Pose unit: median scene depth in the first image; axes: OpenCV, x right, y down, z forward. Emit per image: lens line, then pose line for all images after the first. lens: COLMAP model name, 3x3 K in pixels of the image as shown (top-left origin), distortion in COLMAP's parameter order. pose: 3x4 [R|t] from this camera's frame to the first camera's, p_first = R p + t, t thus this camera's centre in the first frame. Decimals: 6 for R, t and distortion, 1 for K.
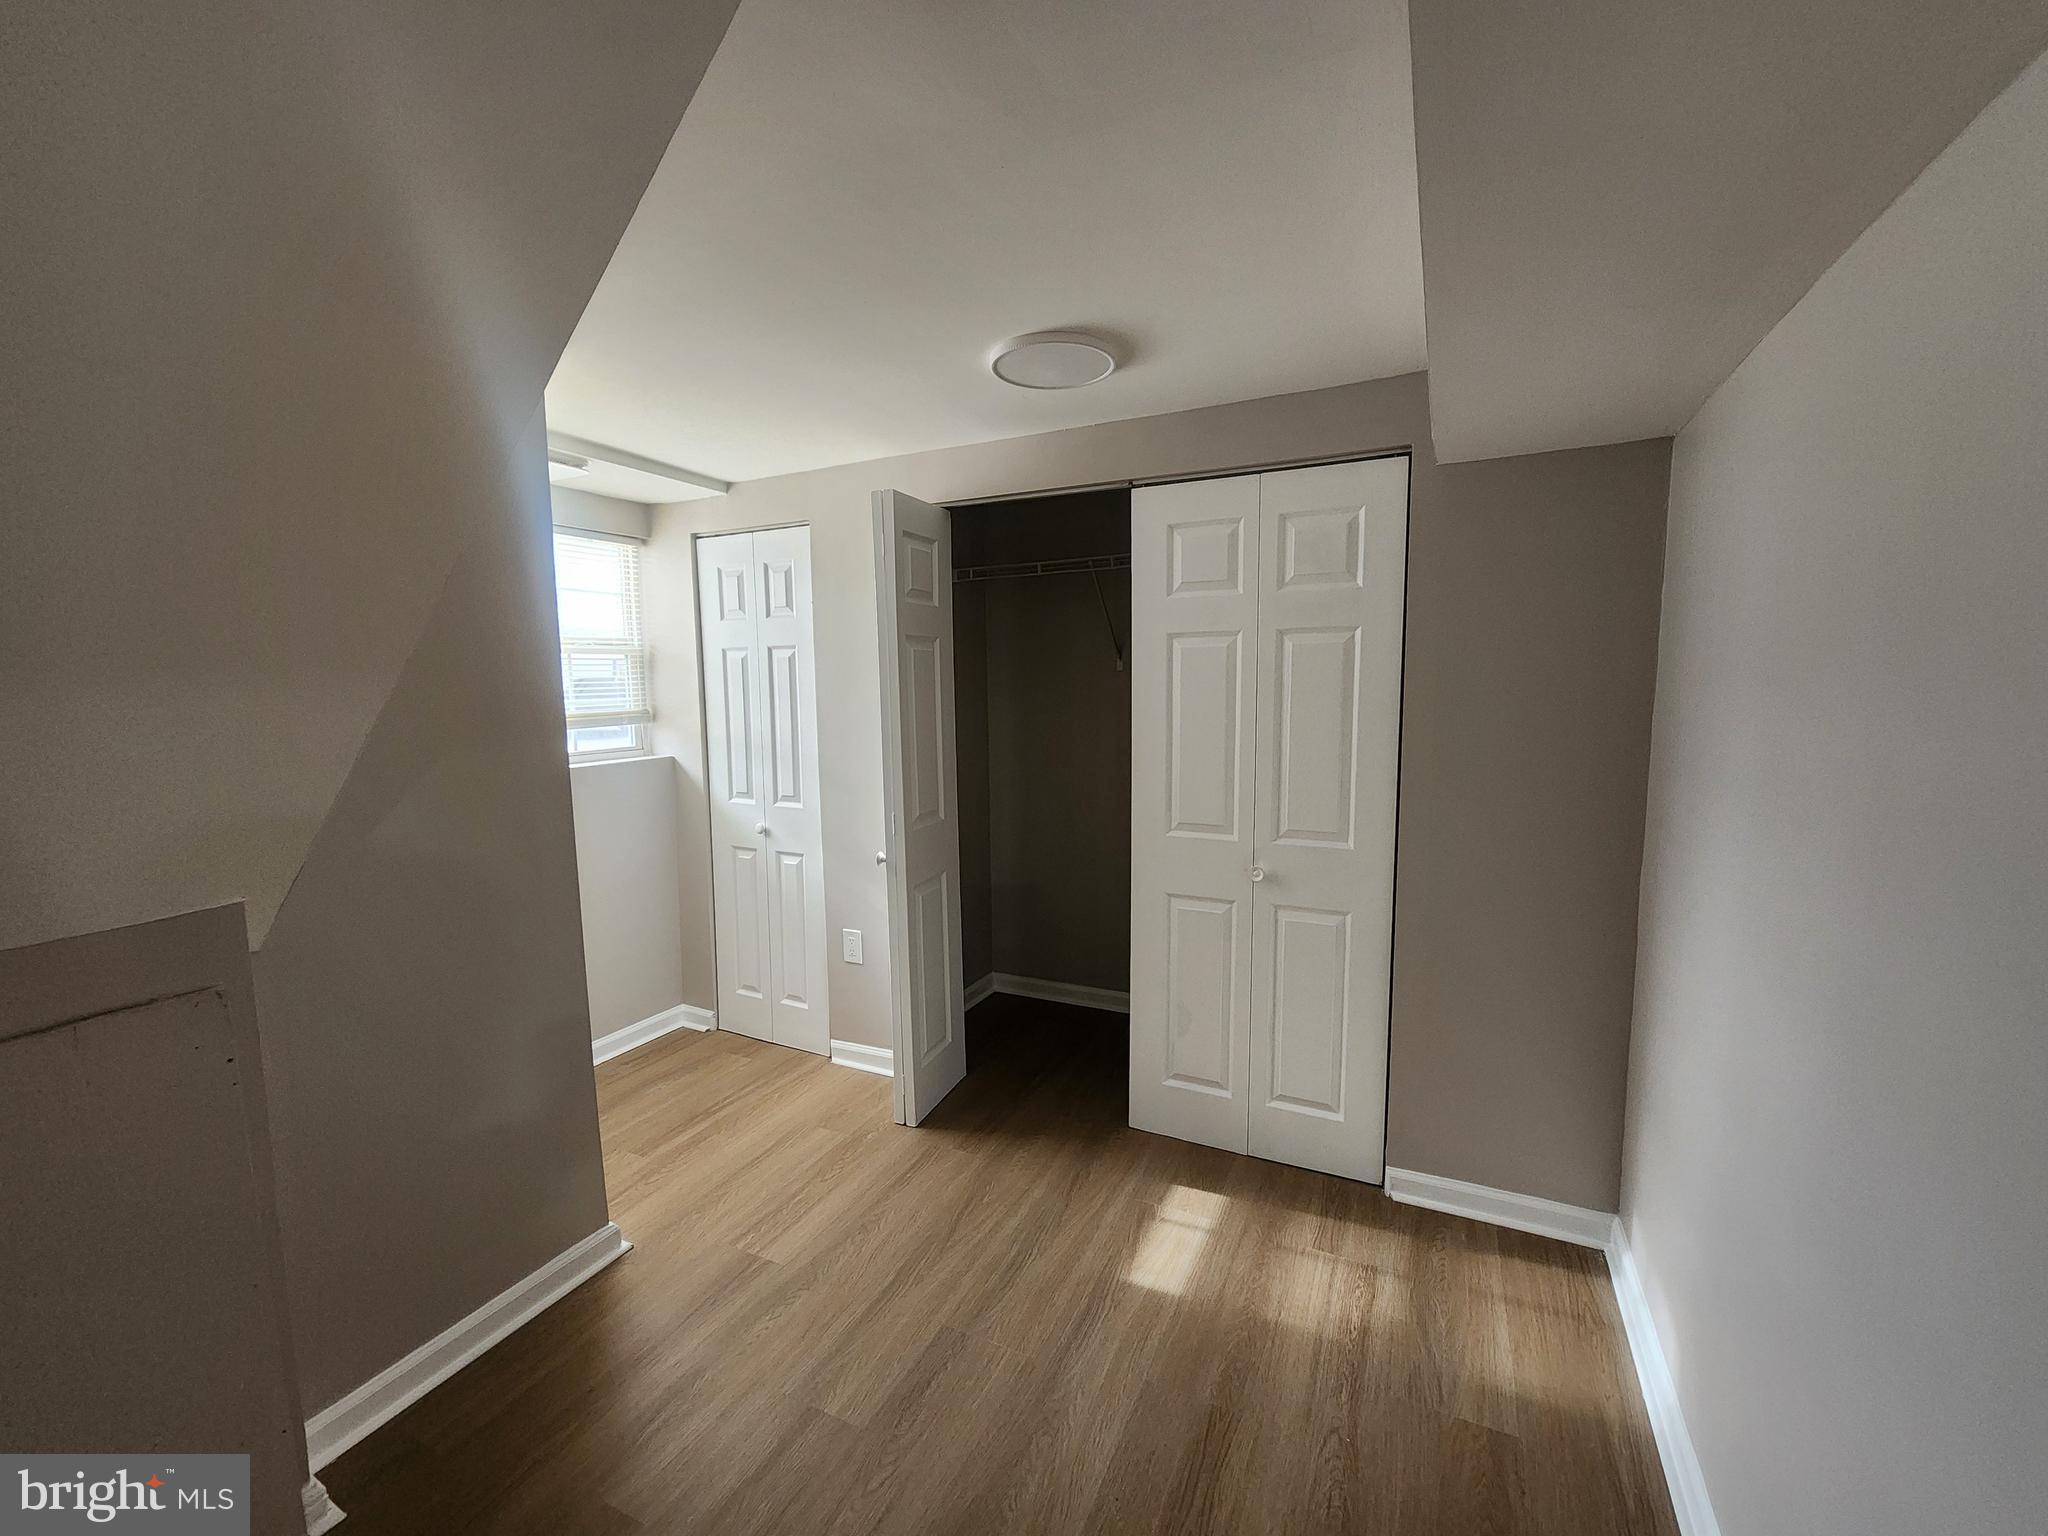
lens RADIAL K [[840.9, 0, 1023.3], [0, 840.9, 770.6], [0, 0, 1]] dist [-0.002140, 0.000200]
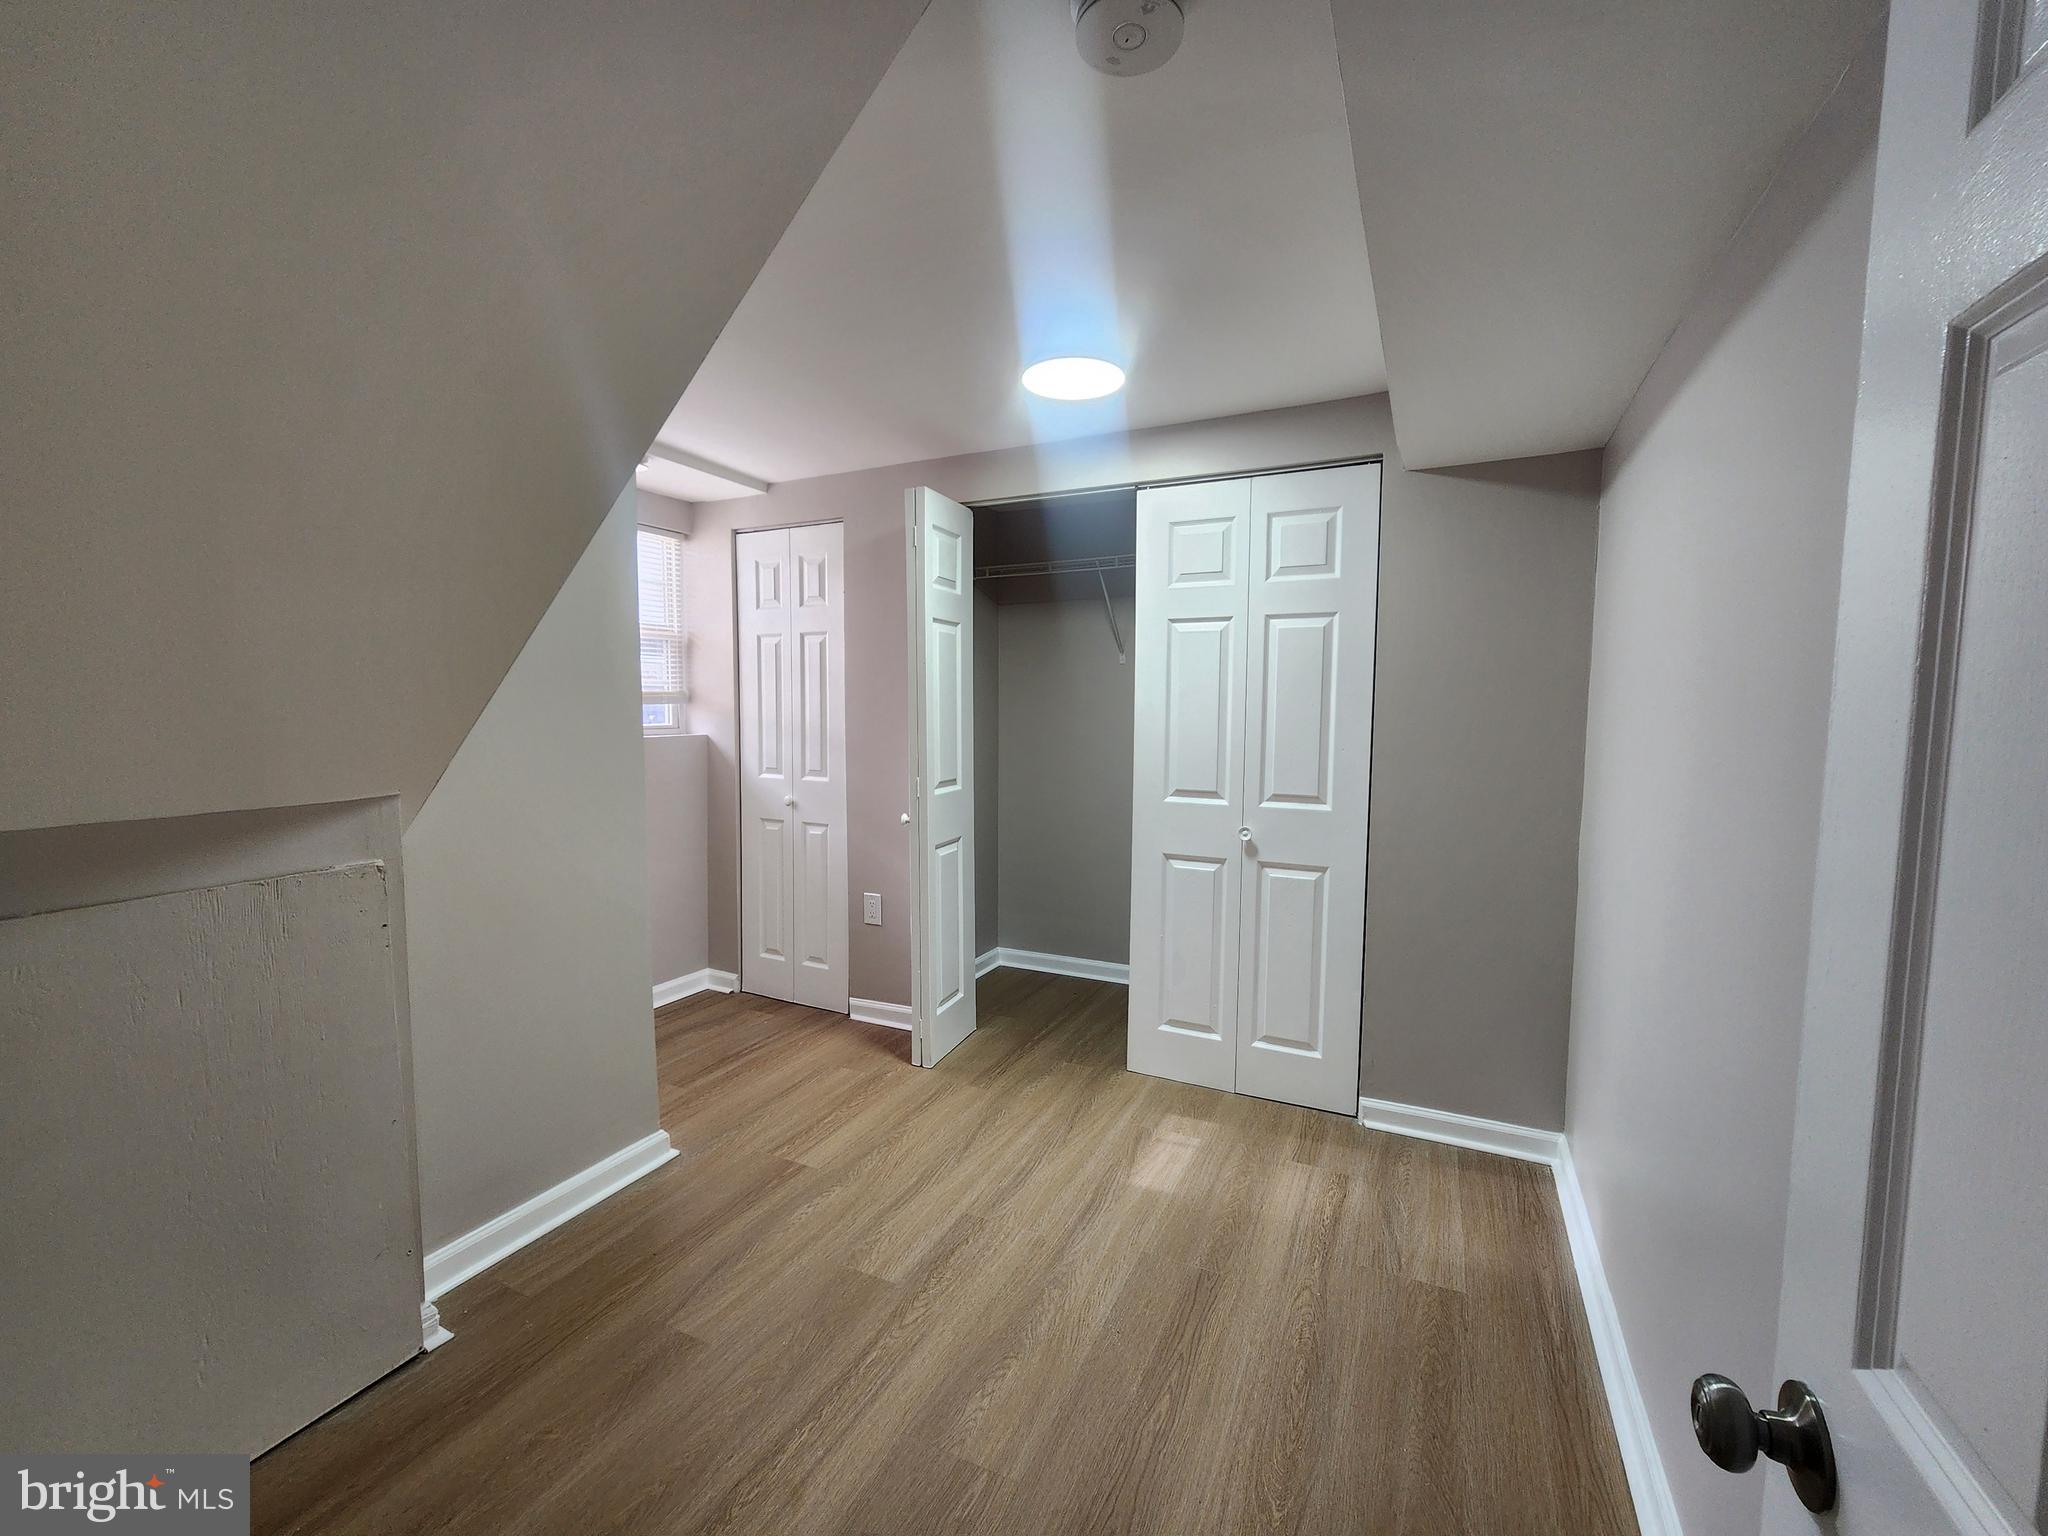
lens RADIAL K [[840.9, 0, 1025.5], [0, 840.9, 763.1], [0, 0, 1]] dist [-0.002140, 0.000200]
pose [[0.999816, 0.017264, 0.008351, -0.025767], [-0.016950, 0.999197, -0.036310, 0.078273], [-0.008972, 0.036162, 0.999306, -0.119535]]
